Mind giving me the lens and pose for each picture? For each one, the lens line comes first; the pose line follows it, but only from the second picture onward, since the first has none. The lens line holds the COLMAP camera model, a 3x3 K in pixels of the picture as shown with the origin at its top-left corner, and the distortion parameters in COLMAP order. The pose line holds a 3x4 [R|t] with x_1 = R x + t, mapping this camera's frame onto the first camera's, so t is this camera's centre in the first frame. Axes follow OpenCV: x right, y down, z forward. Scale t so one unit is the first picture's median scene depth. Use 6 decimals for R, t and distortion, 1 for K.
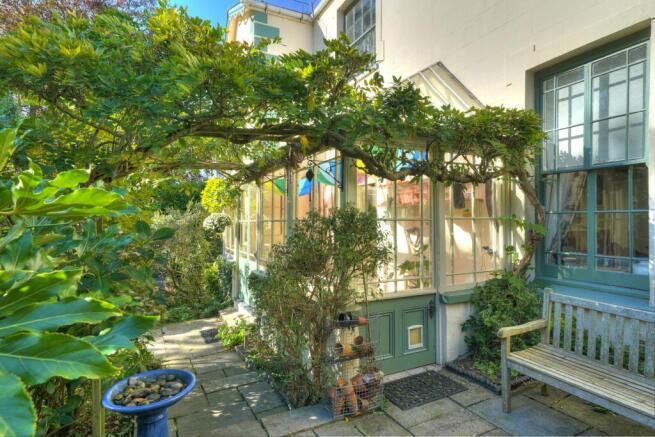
lens RADIAL K [[354.0, 0, 328.2], [0, 354.0, 219.2], [0, 0, 1]] dist [0.003022, 0.000605]
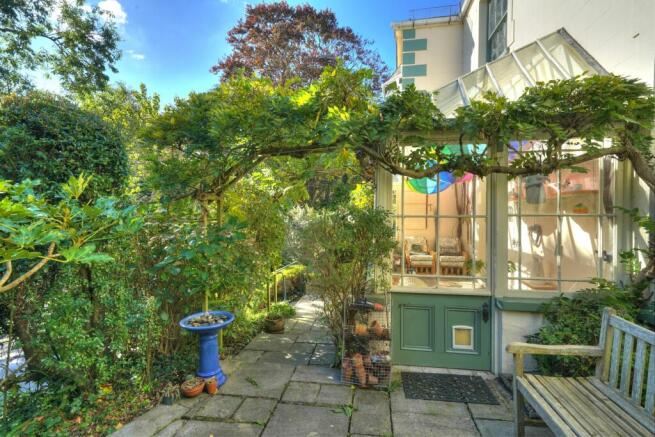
lens RADIAL K [[316.2, 0, 327.5], [0, 316.2, 217.6], [0, 0, 1]] dist [0.001178, 0.000756]
pose [[0.805908, 0.006605, -0.592004, 0.452172], [0.000123, 0.999936, 0.011324, -0.004797], [0.592041, -0.009199, 0.805855, 0.086198]]
